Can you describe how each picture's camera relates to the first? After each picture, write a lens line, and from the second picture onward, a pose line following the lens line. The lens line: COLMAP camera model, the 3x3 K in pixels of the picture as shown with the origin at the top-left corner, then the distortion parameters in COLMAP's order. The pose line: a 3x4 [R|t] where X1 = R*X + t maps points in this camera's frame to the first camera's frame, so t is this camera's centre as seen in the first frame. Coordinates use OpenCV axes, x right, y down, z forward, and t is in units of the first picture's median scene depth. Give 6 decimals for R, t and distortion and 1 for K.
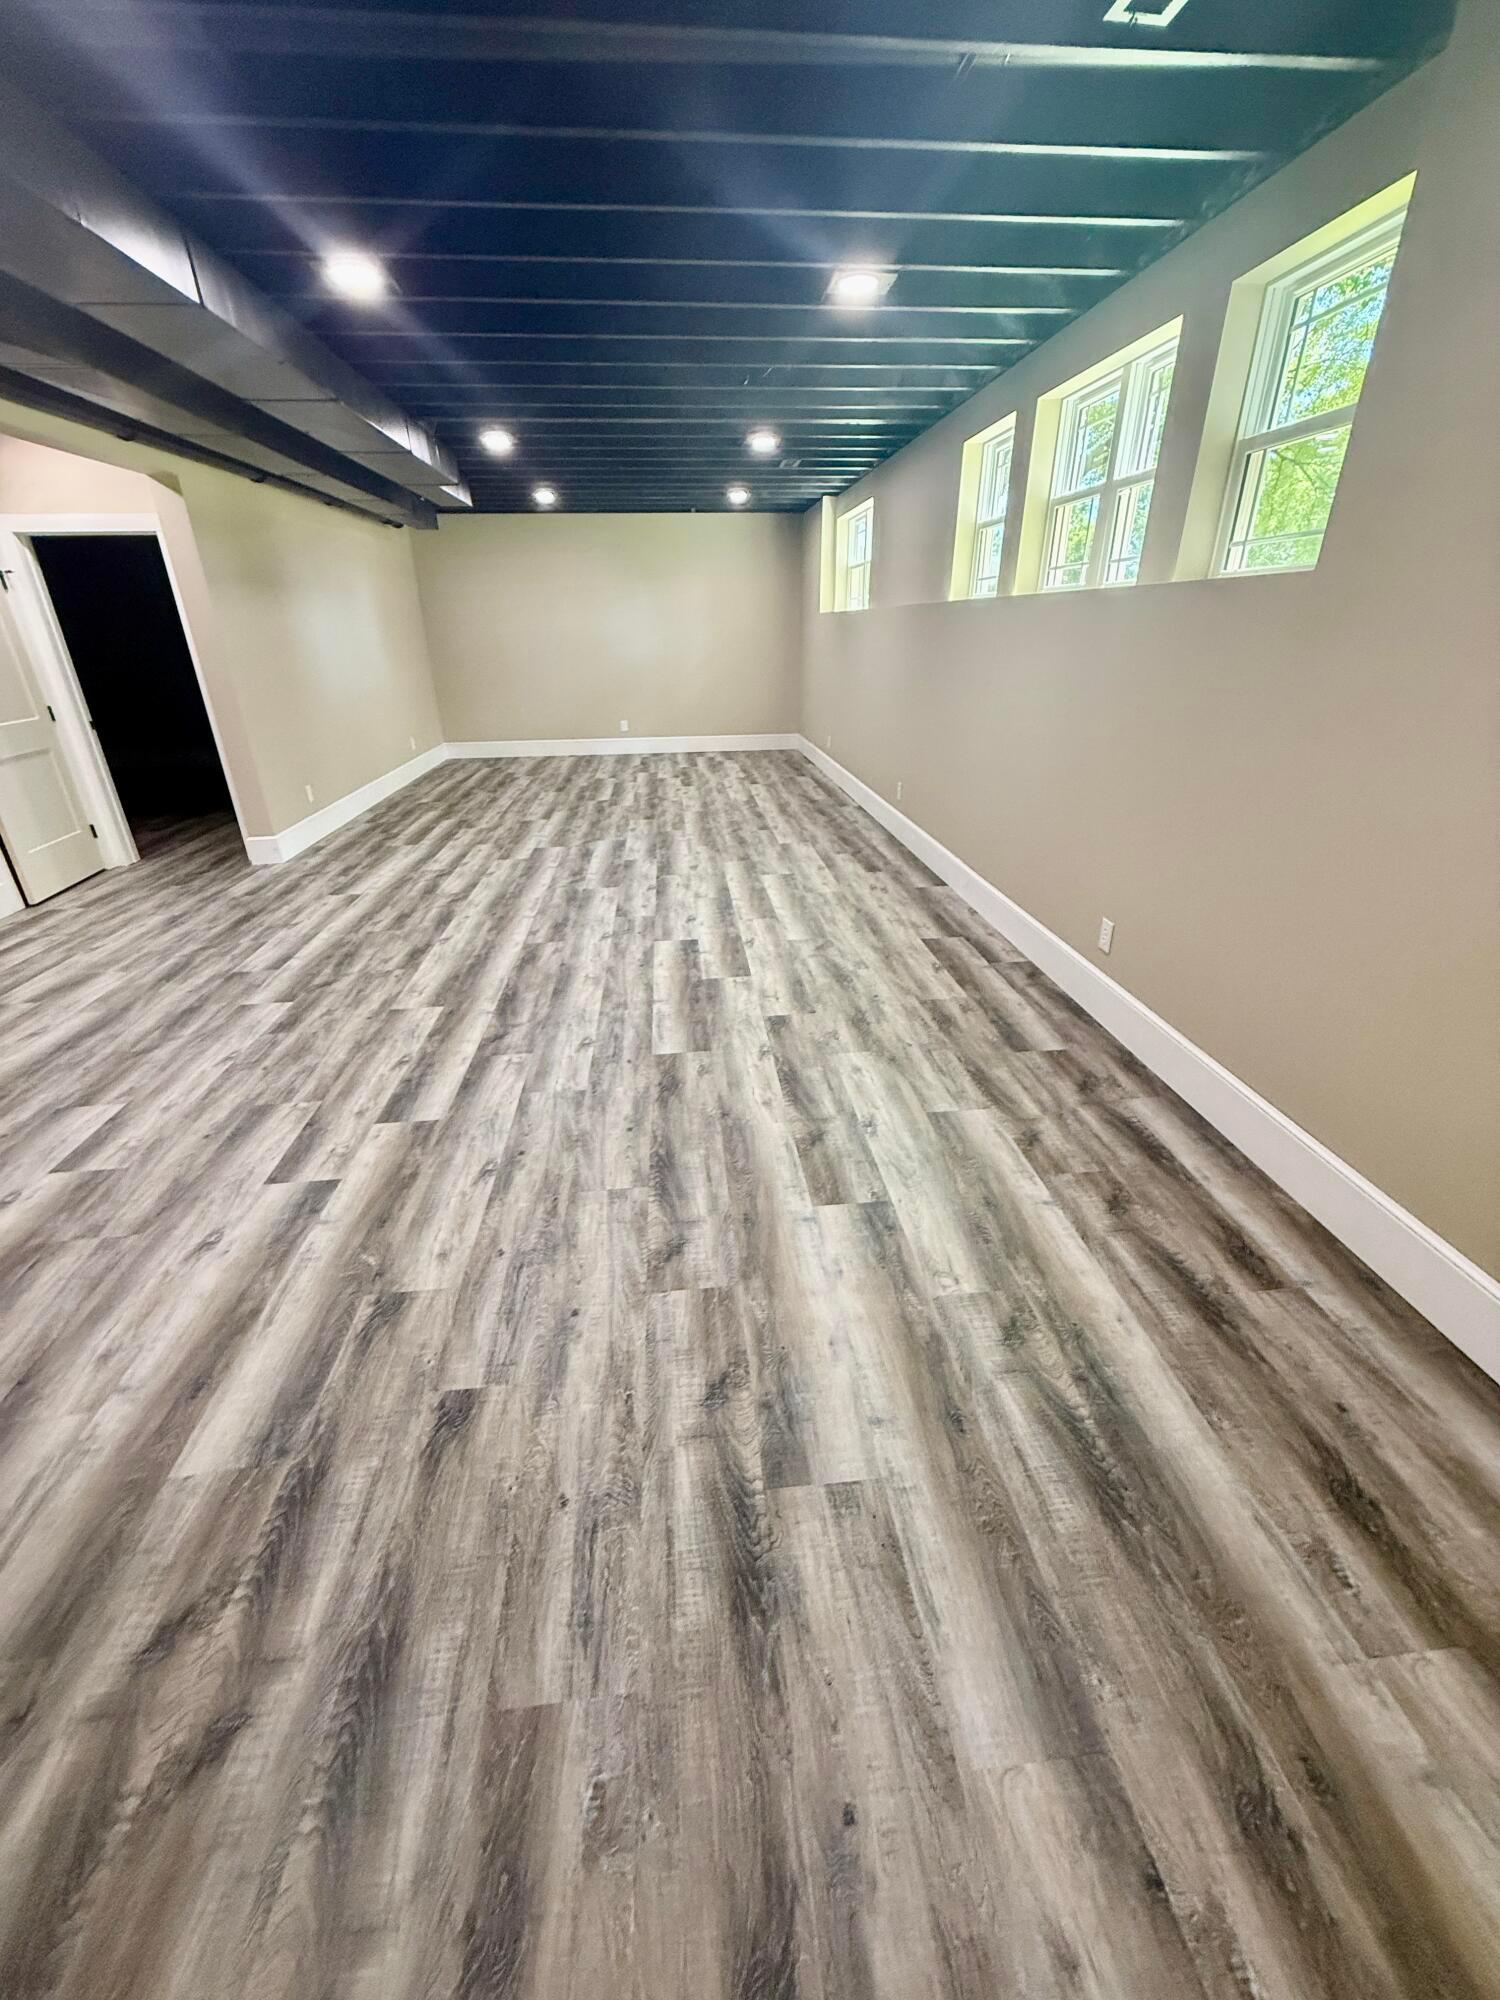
lens RADIAL K [[794.2, 0, 745.4], [0, 794.2, 991.5], [0, 0, 1]] dist [0.001326, -0.000519]
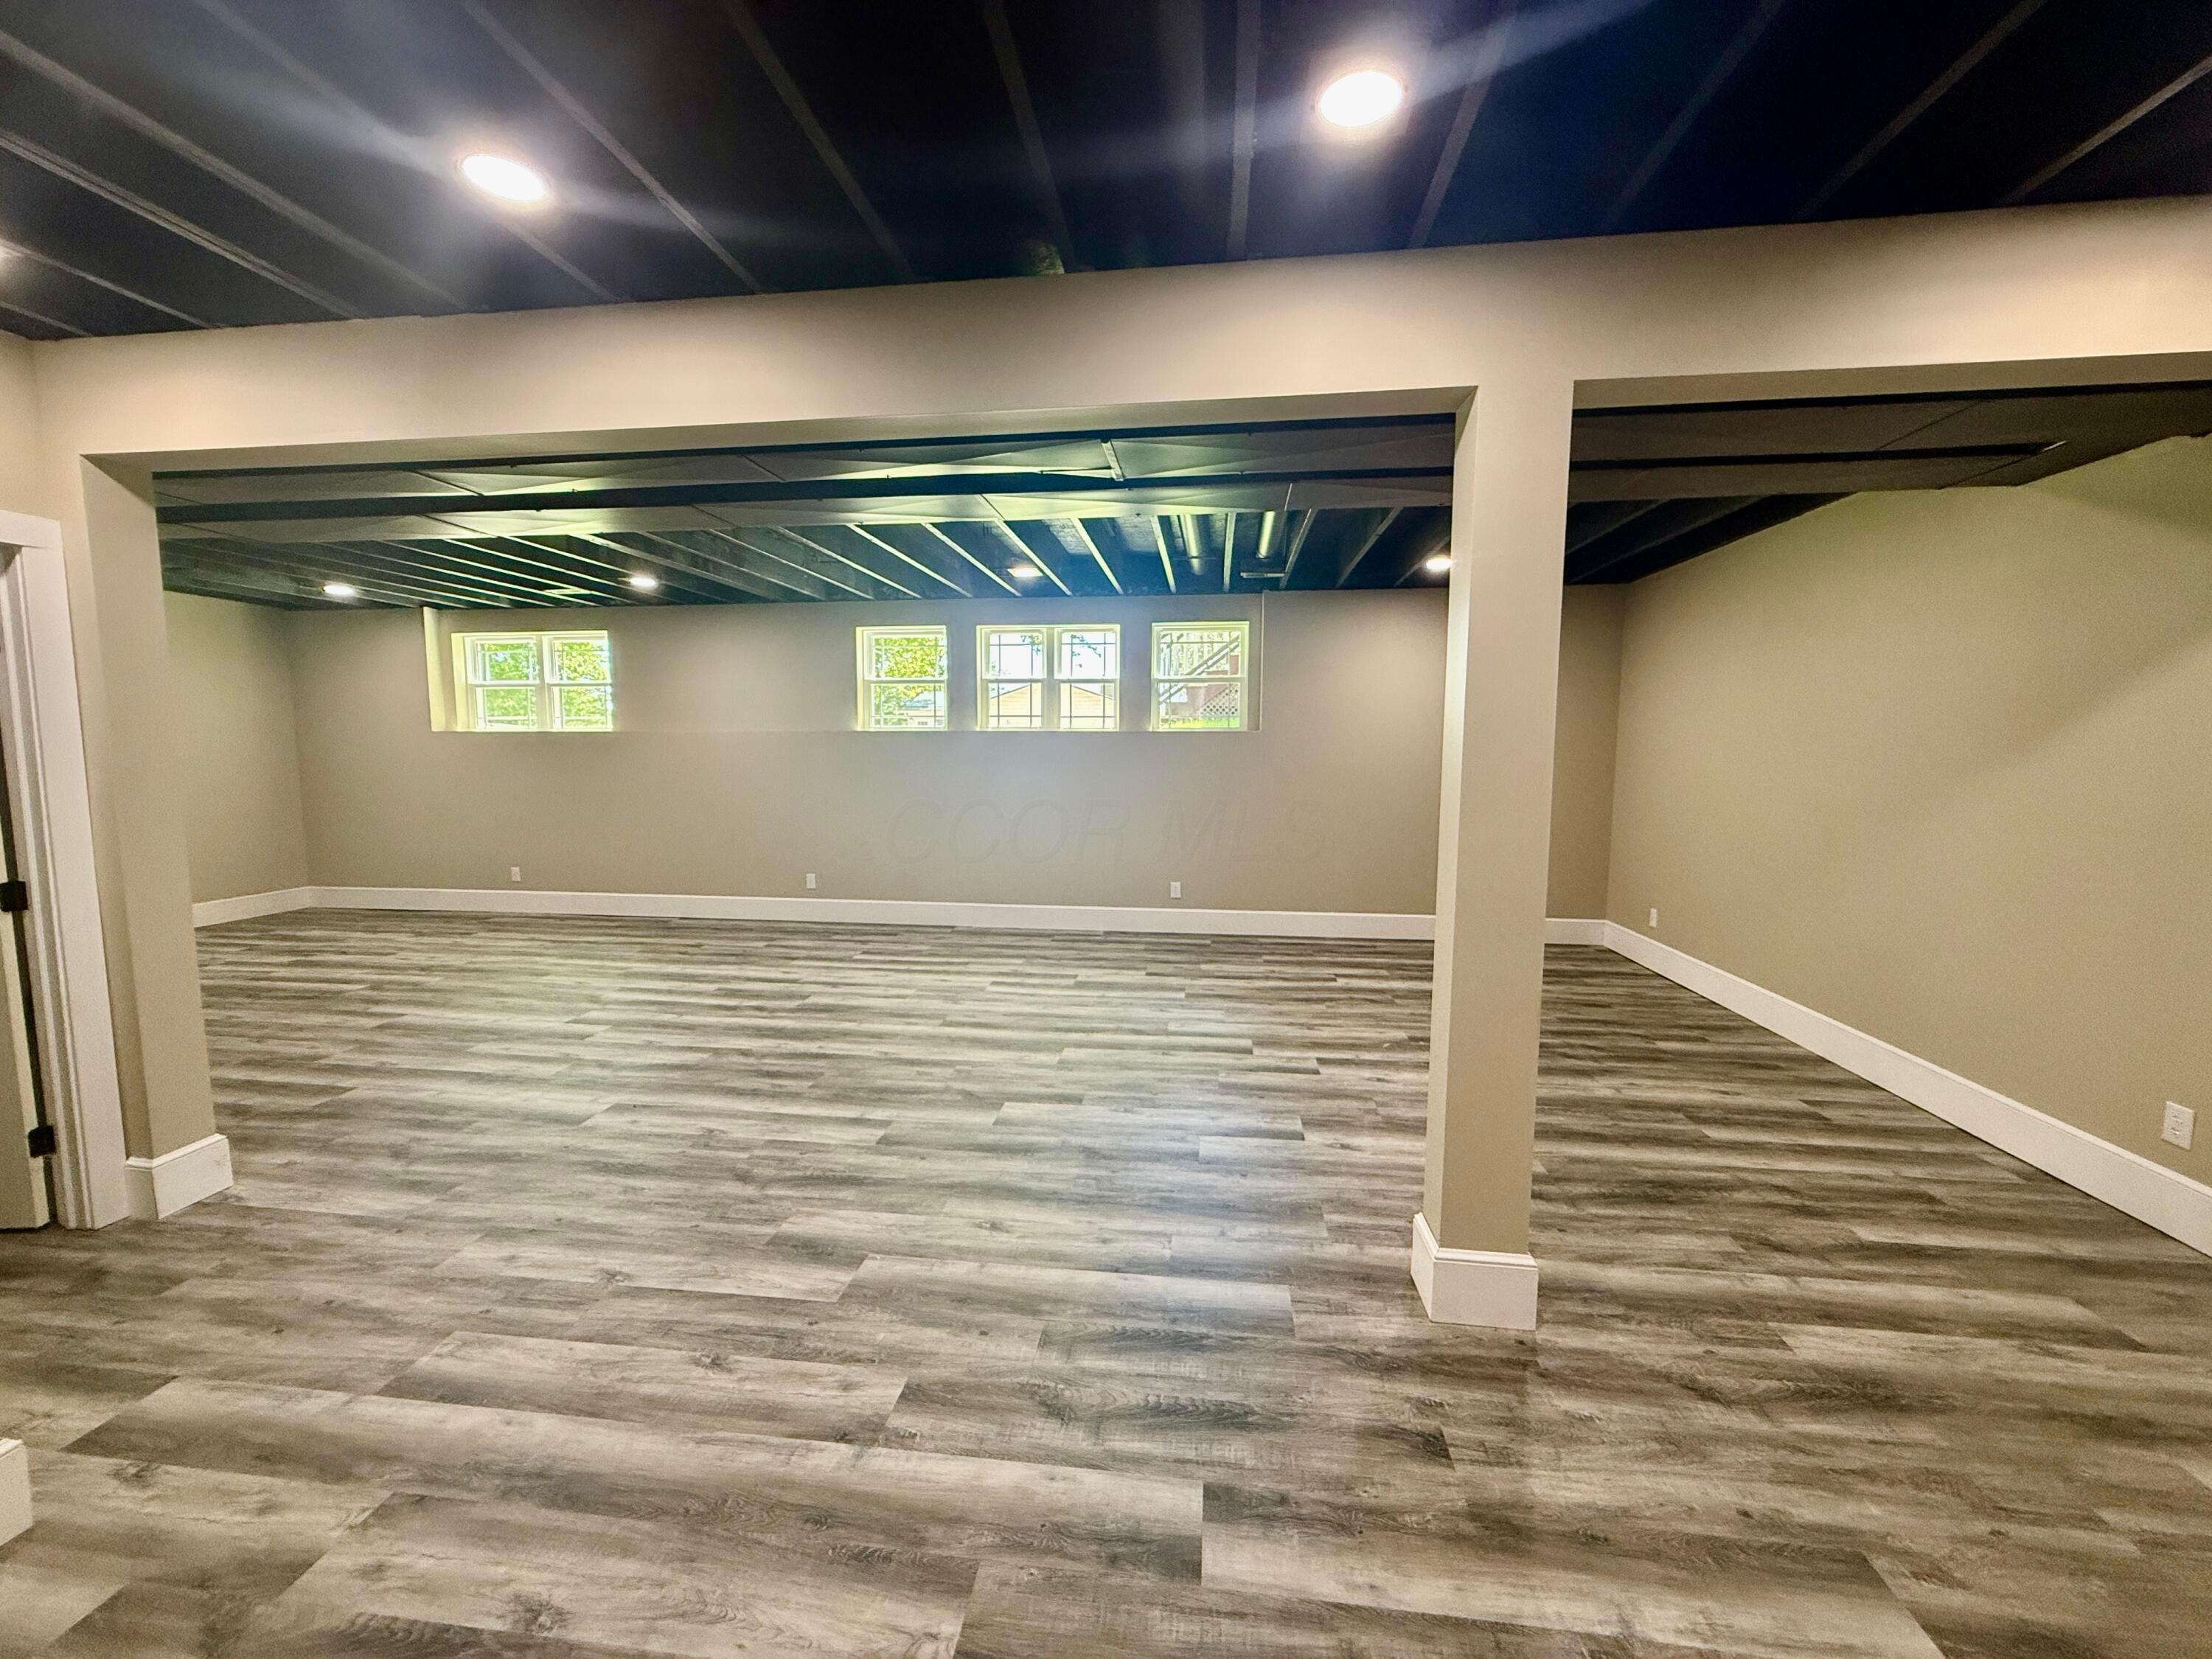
lens RADIAL K [[878.3, 0, 1106.0], [0, 878.3, 829.5], [0, 0, 1]] dist [0.001326, -0.000519]
pose [[0.220241, -0.079990, 0.972160, -1.310807], [0.404374, 0.914447, -0.016369, -0.186096], [-0.887680, 0.396722, 0.233745, 0.448145]]
